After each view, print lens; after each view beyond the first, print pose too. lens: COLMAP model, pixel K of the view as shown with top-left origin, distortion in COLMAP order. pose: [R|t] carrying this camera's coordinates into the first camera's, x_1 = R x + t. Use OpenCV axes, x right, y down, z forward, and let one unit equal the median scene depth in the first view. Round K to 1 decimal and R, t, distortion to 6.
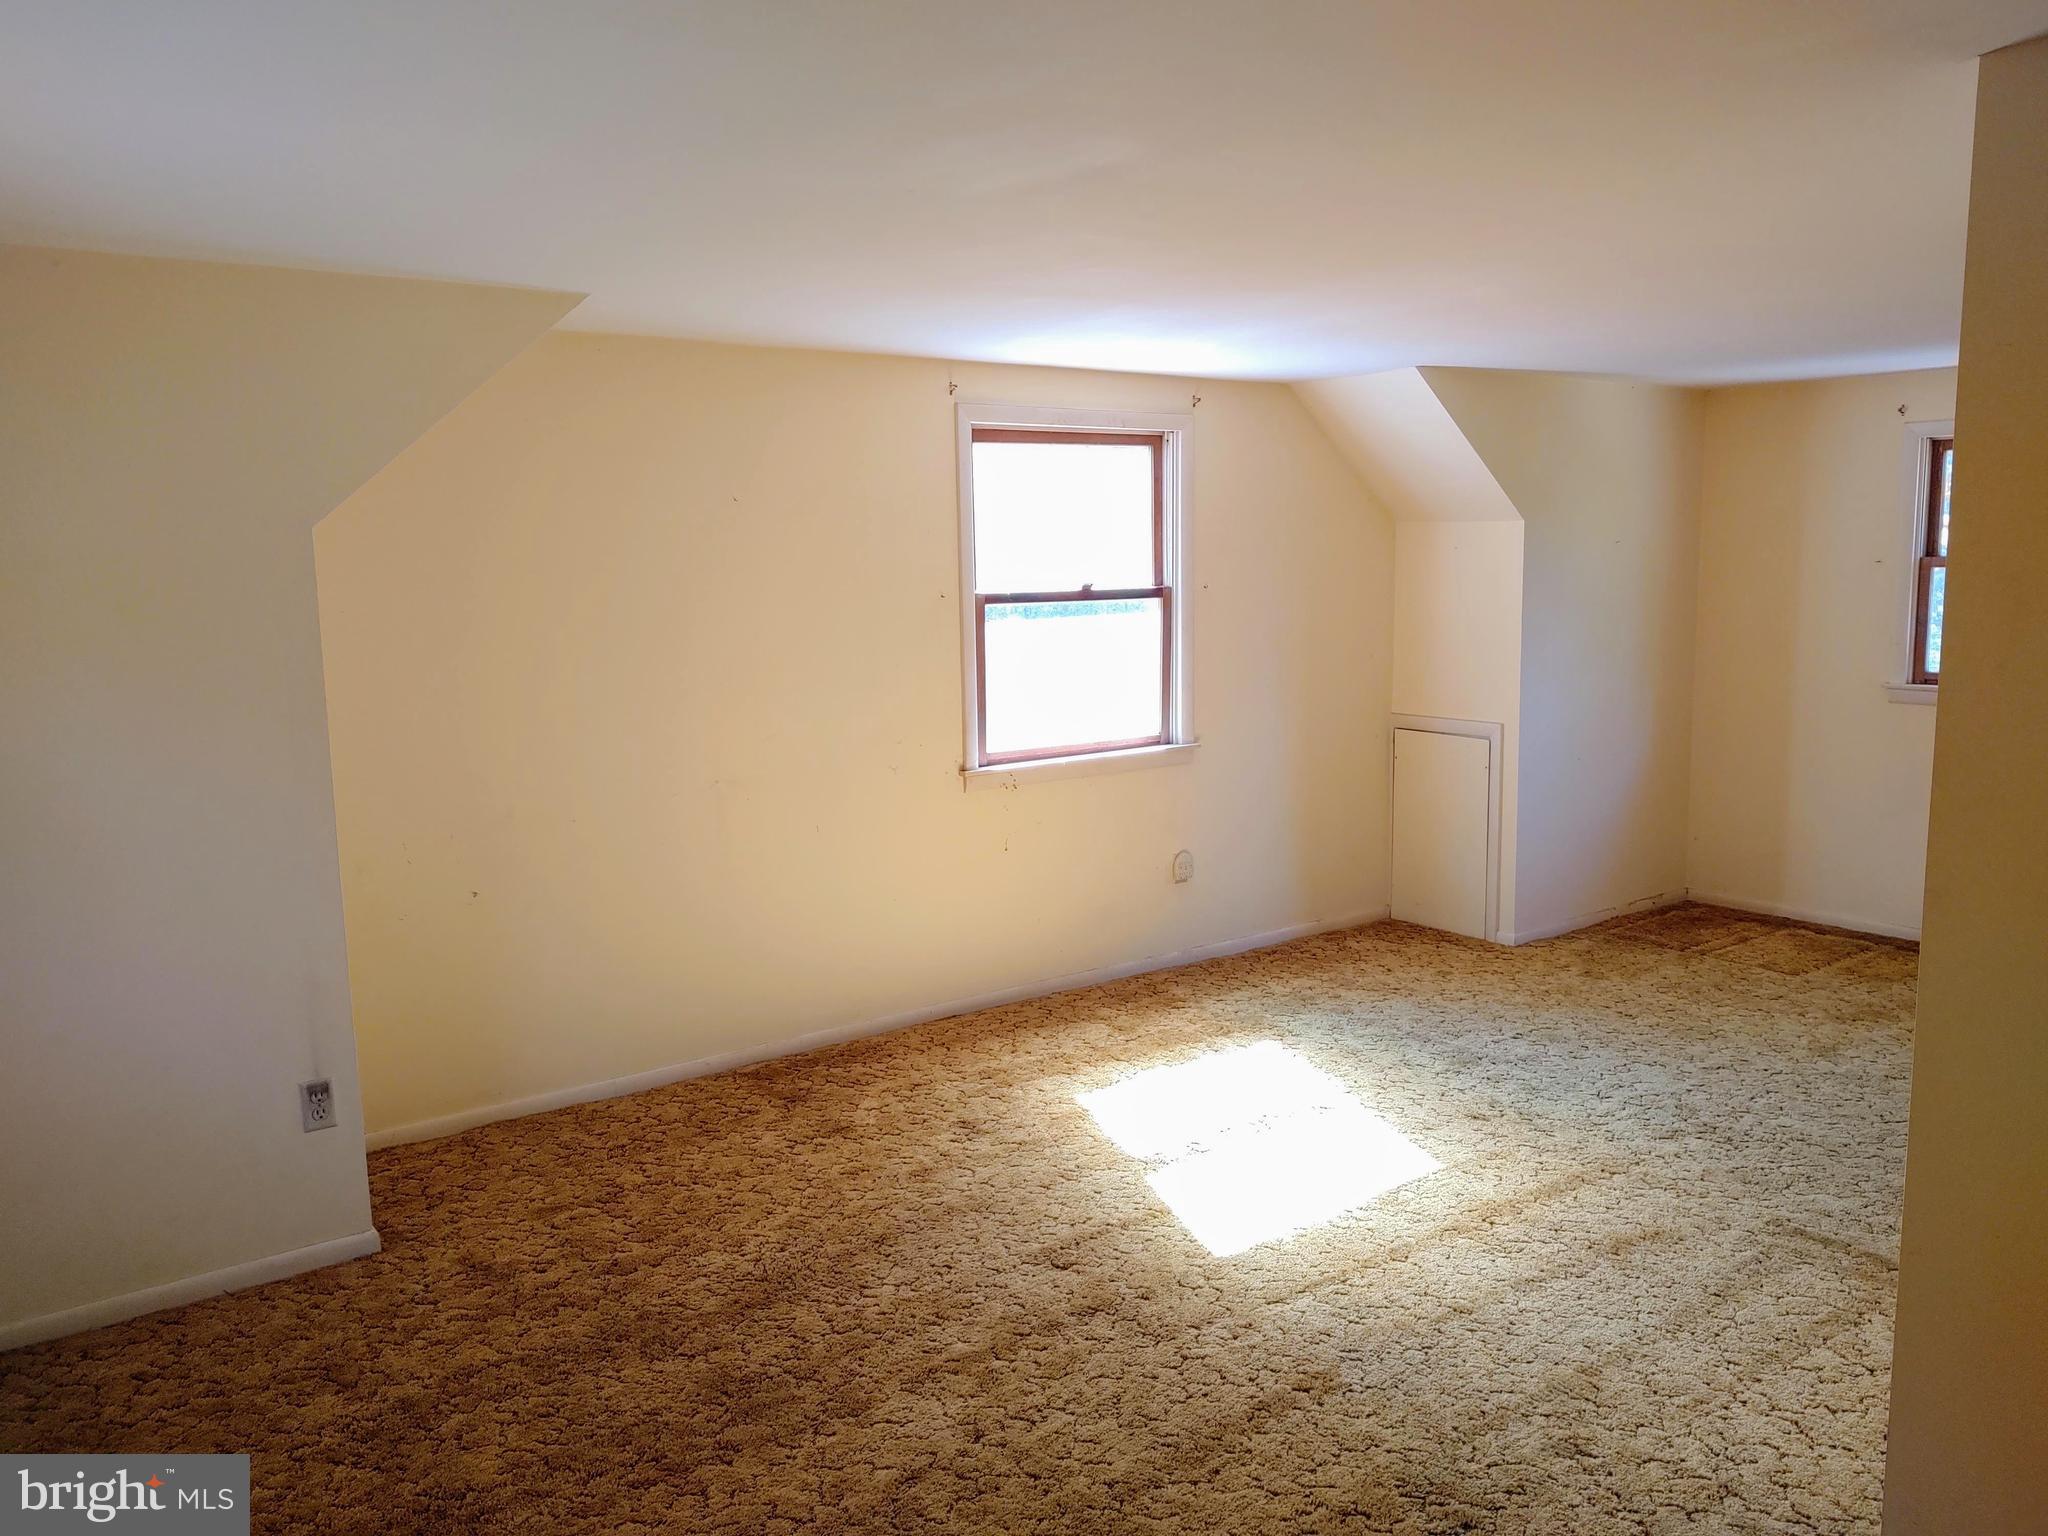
lens RADIAL K [[1555.3, 0, 1024.0], [0, 1555.3, 768.0], [0, 0, 1]] dist [0.055841, -0.118335]
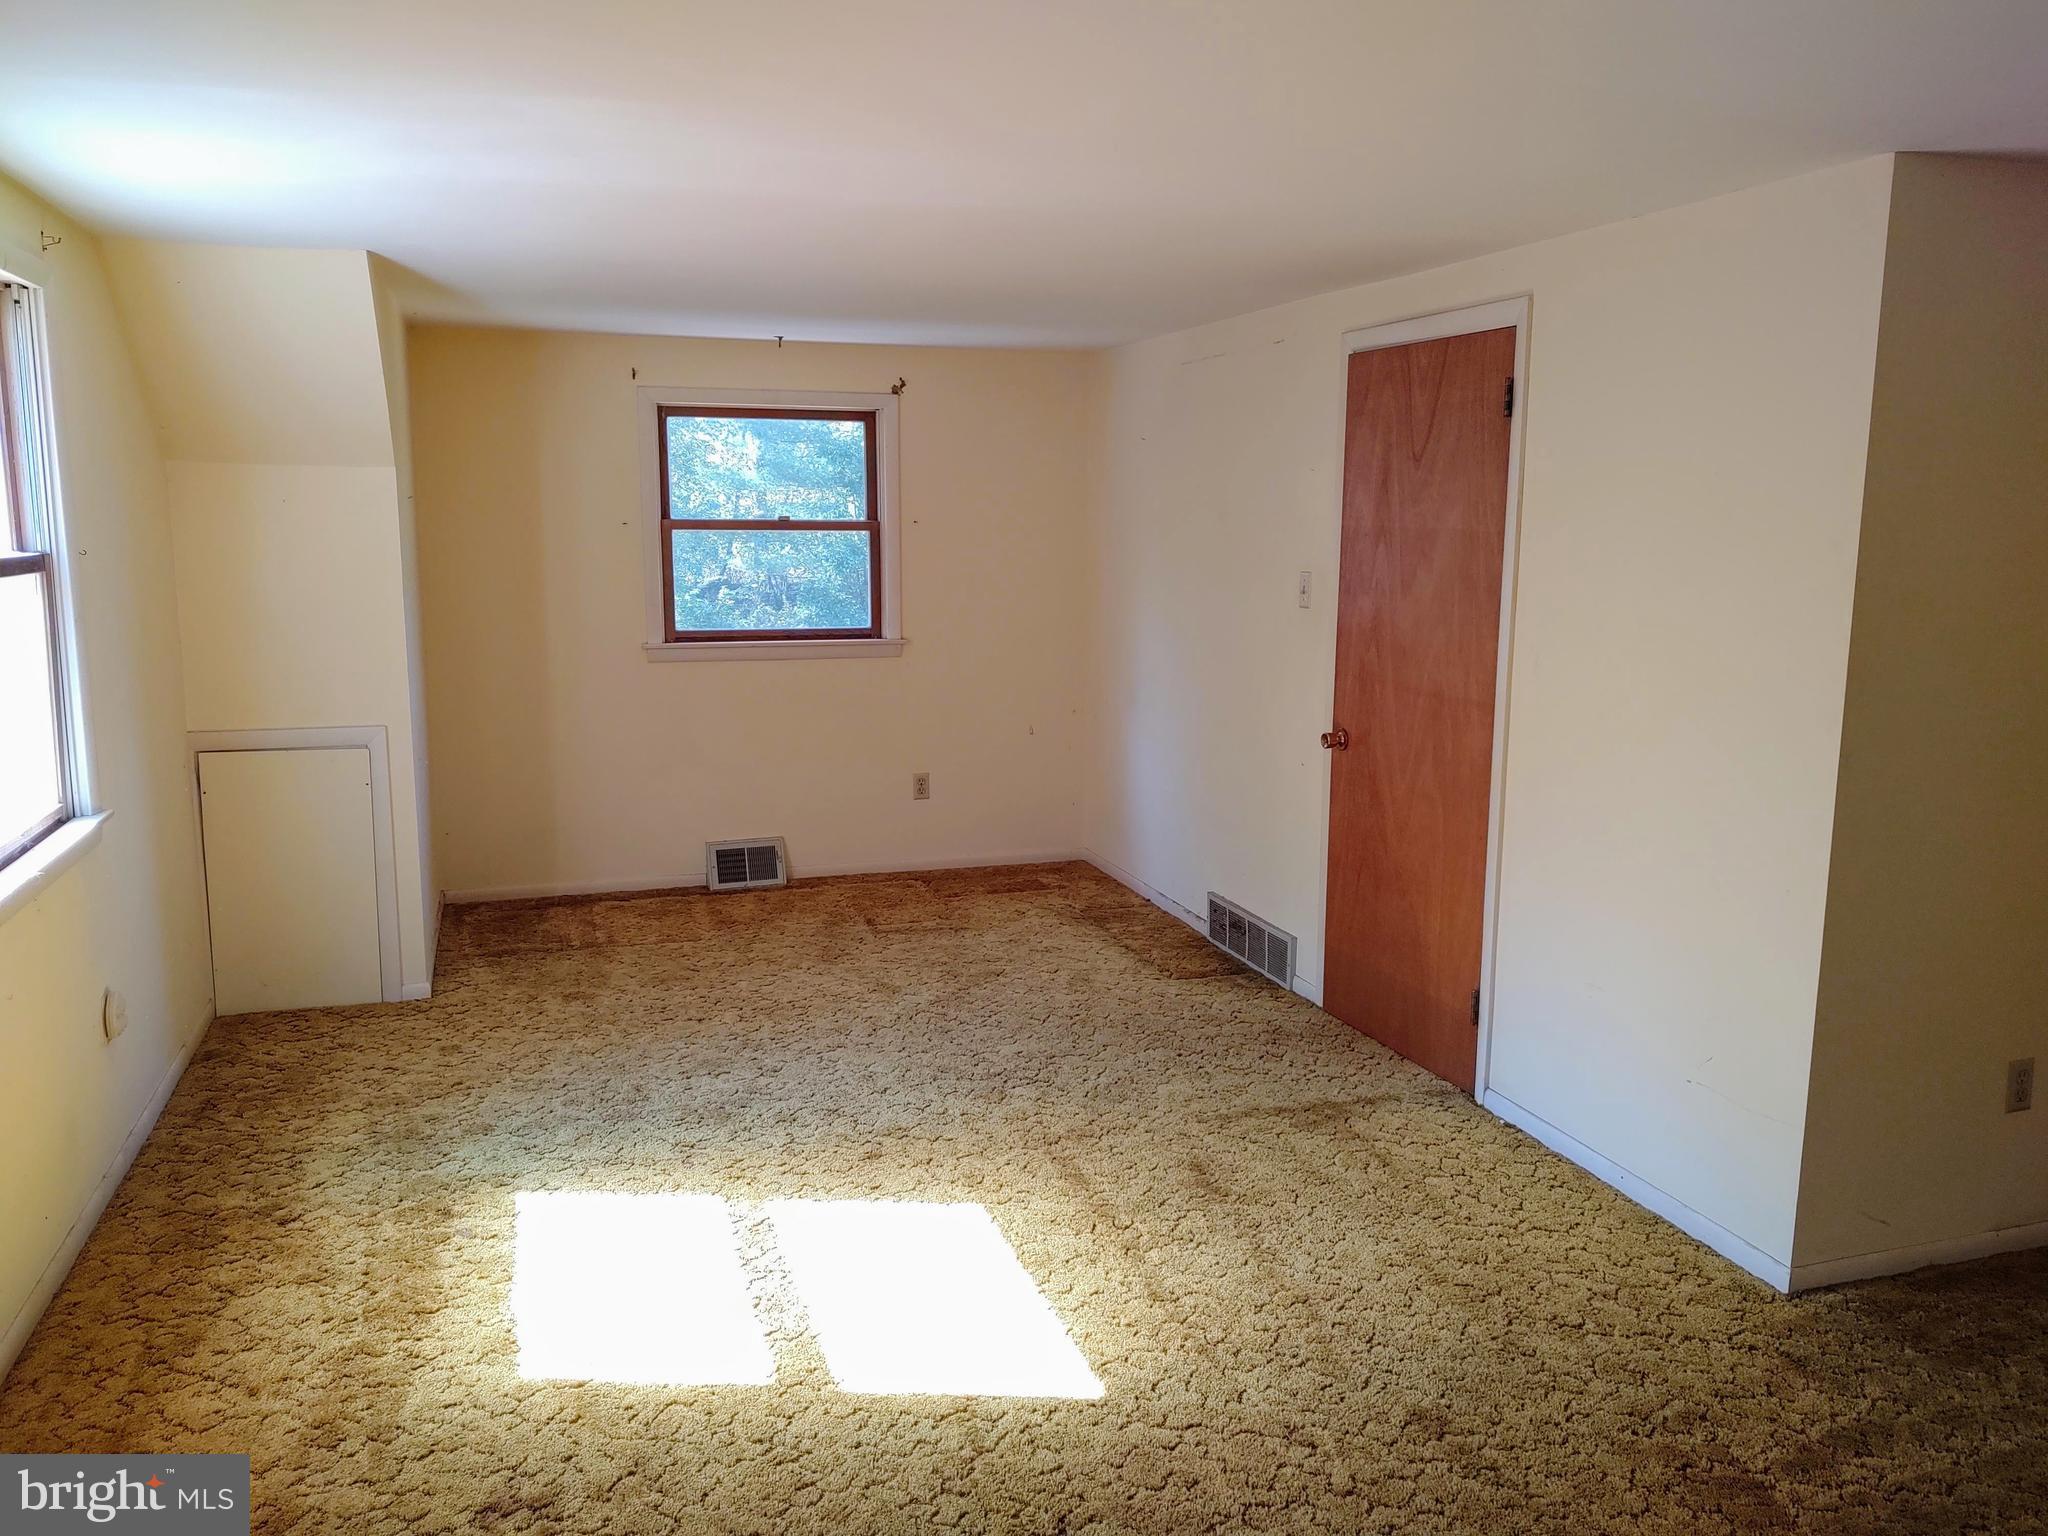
lens RADIAL K [[1555.3, 0, 1024.0], [0, 1555.3, 768.0], [0, 0, 1]] dist [0.055841, -0.118335]
pose [[0.307008, -0.136701, 0.941838, -0.403229], [0.119211, 0.987360, 0.104449, -0.060670], [-0.944211, 0.080211, 0.319424, 0.530486]]
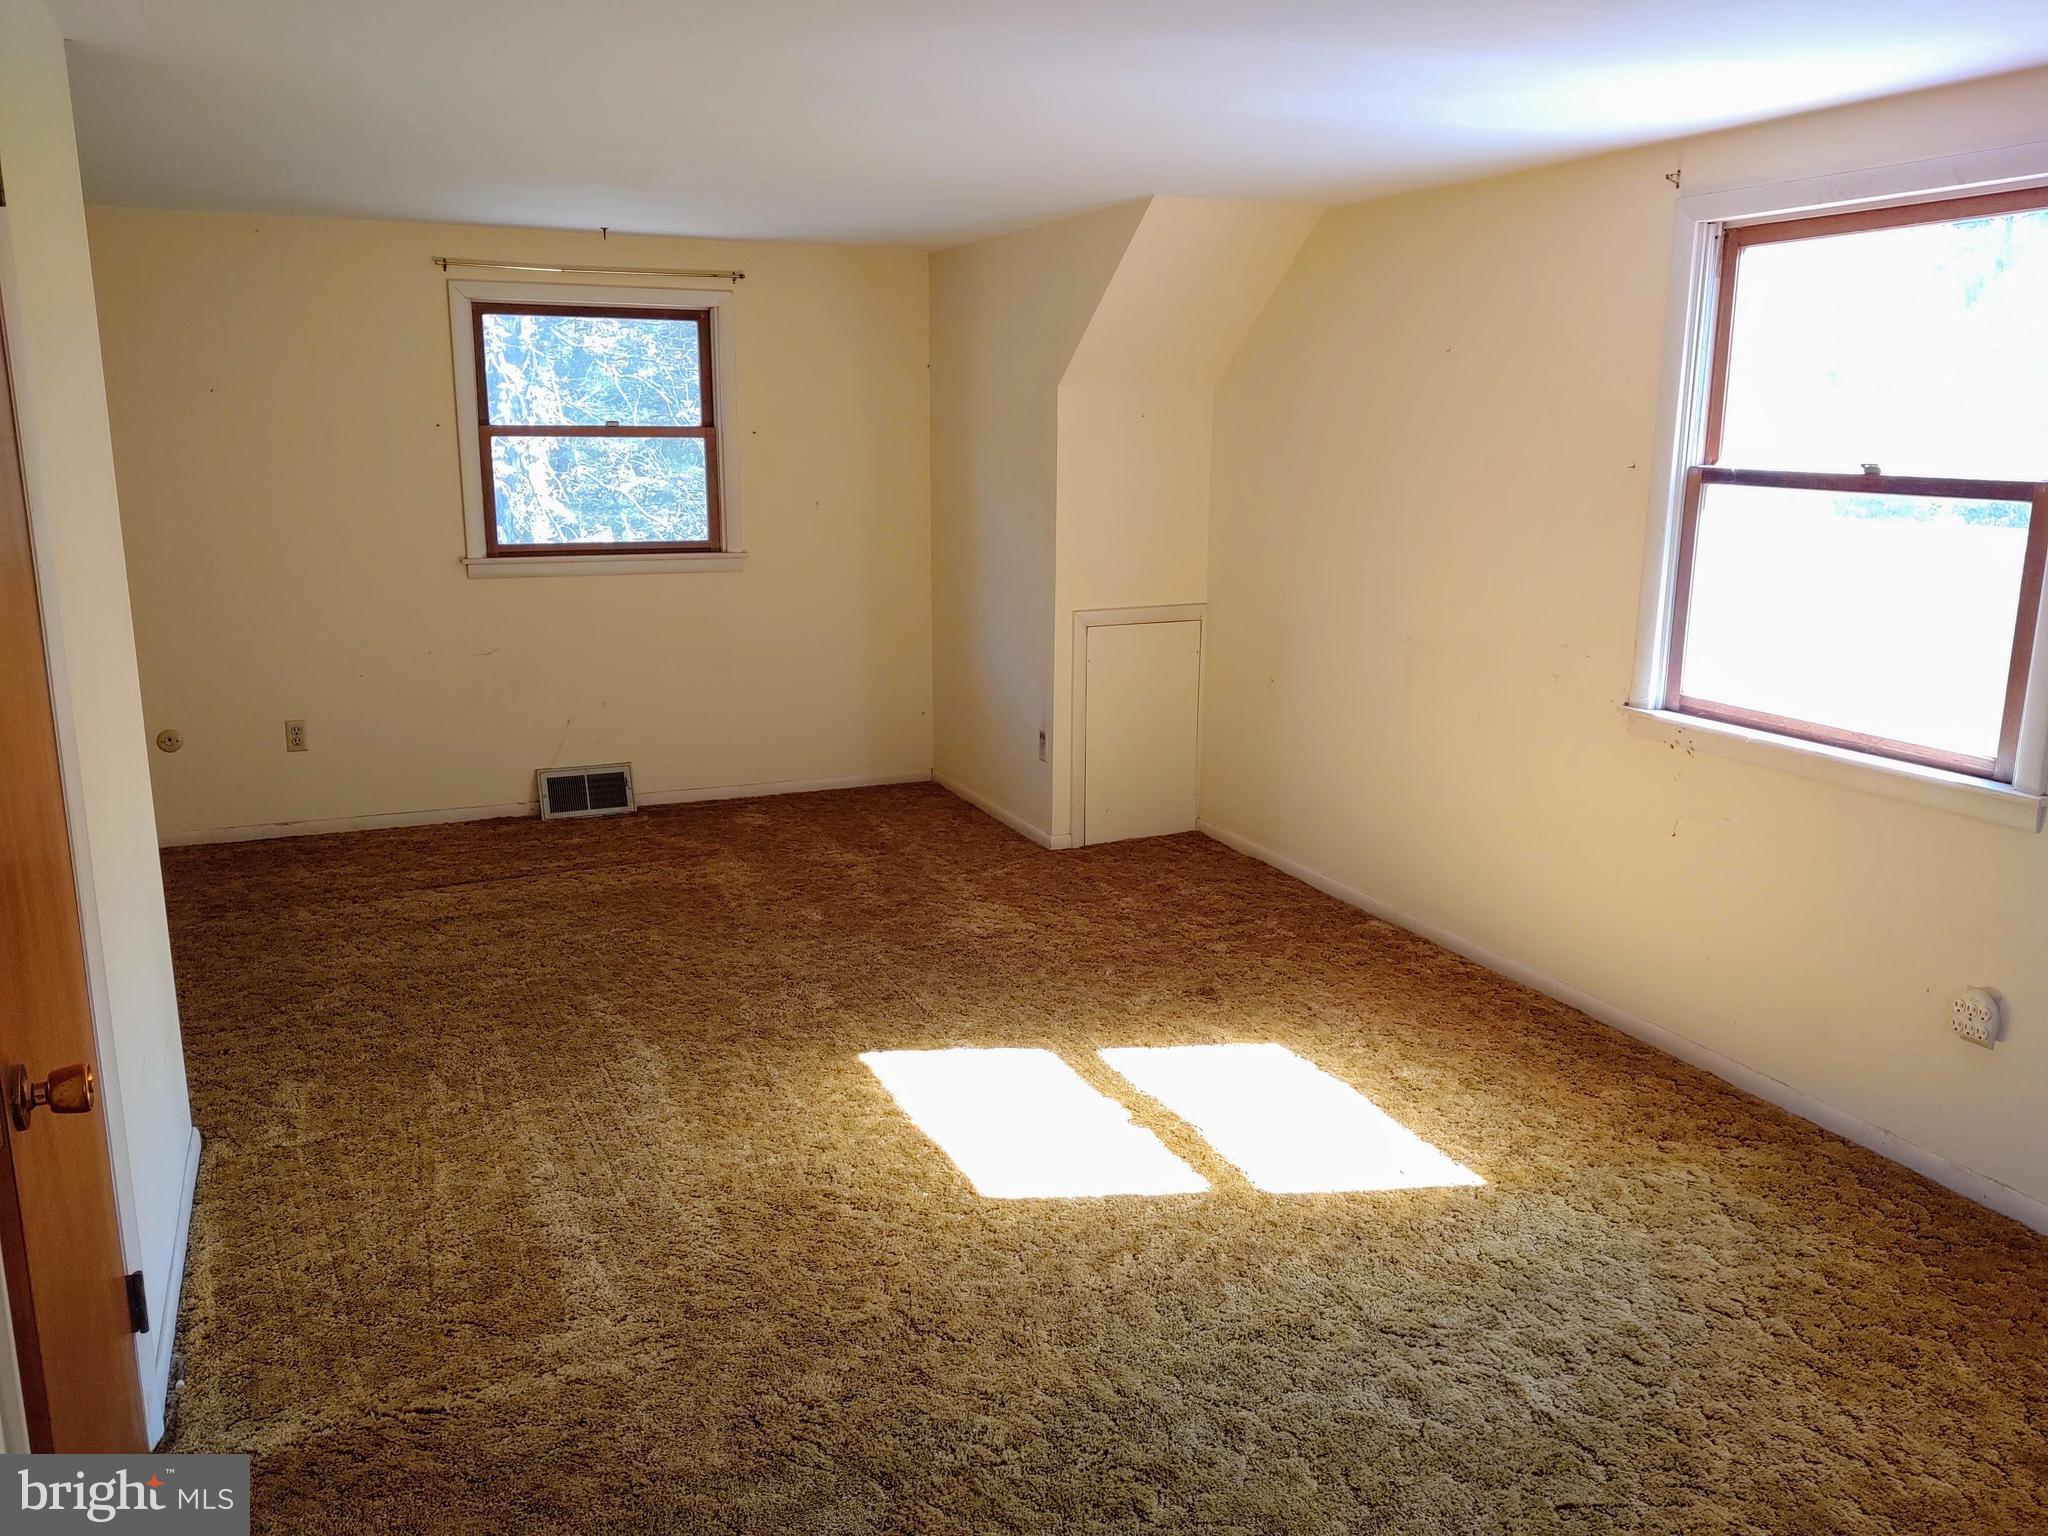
lens RADIAL K [[1555.3, 0, 1024.0], [0, 1555.3, 768.0], [0, 0, 1]] dist [0.055841, -0.118335]
pose [[-0.218682, 0.228234, -0.948730, 0.759879], [-0.139150, 0.955032, 0.261824, -0.128100], [0.965824, 0.189272, -0.177089, 0.880040]]
